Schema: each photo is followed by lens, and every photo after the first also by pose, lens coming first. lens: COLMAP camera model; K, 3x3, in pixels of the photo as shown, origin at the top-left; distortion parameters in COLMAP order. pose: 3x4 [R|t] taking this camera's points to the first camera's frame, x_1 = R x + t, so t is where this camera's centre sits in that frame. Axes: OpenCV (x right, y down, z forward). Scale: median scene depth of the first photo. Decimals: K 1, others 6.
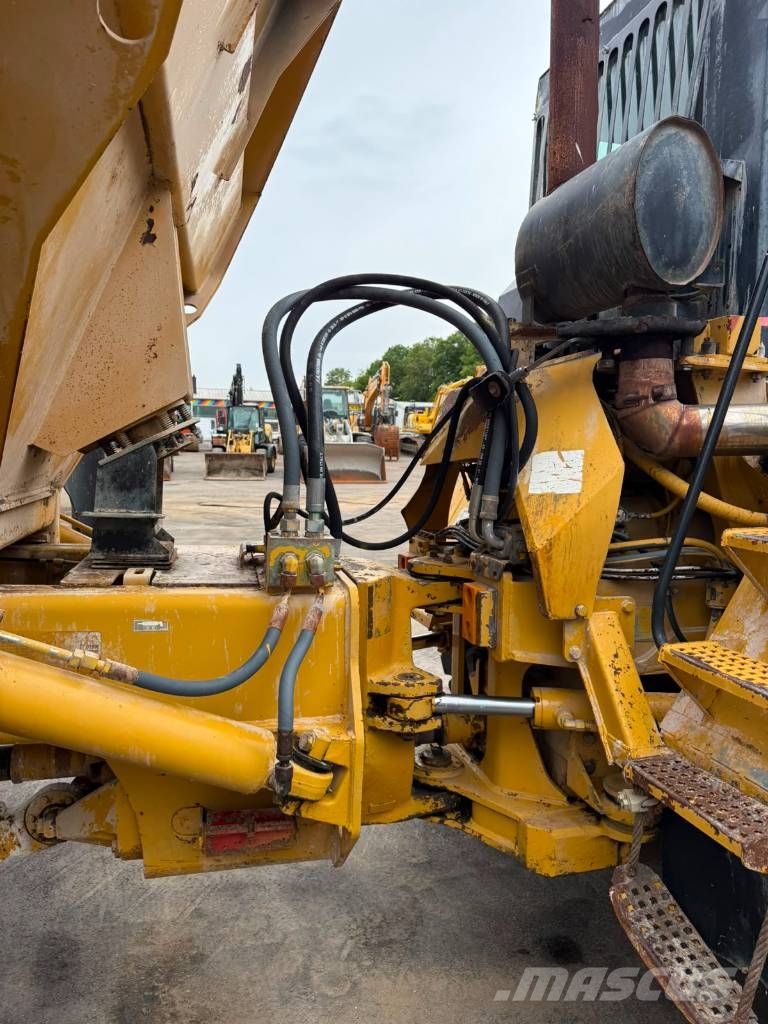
lens RADIAL K [[717.7, 0, 392.0], [0, 717.7, 510.4], [0, 0, 1]] dist [0.055544, -0.061385]
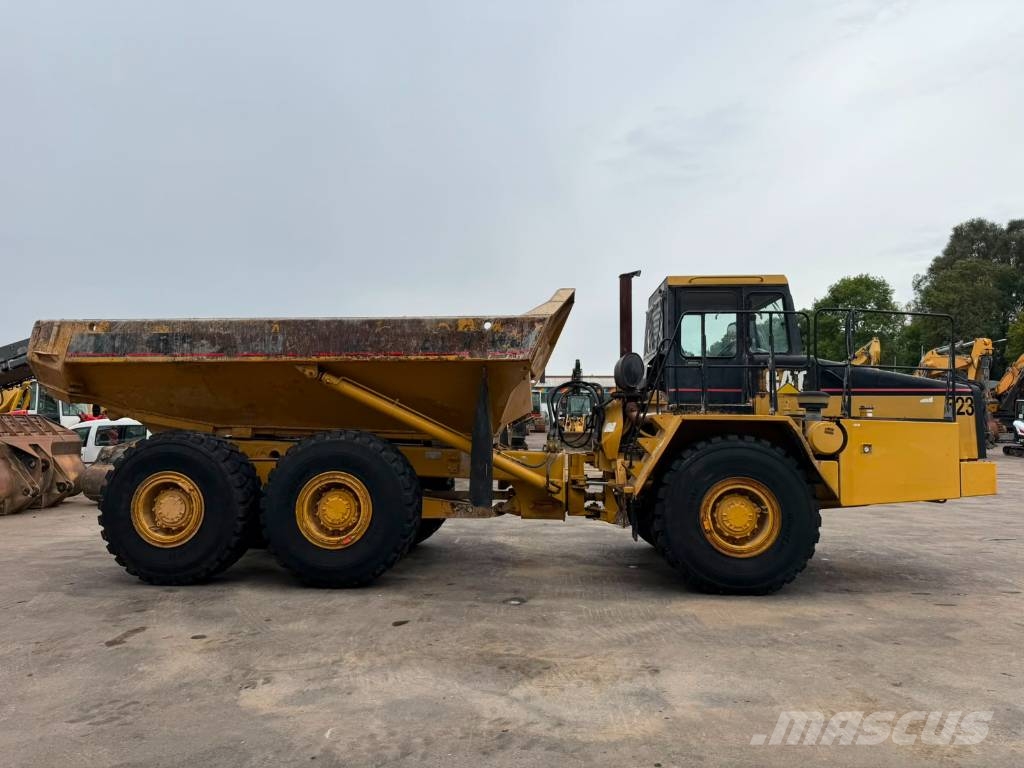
lens RADIAL K [[717.7, 0, 507.7], [0, 717.7, 383.8], [0, 0, 1]] dist [0.055544, -0.061385]
pose [[0.950314, -0.028458, -0.309990, 1.004574], [-0.018223, 0.989019, -0.146660, 0.341813], [0.310760, 0.145021, 0.939360, -3.397872]]
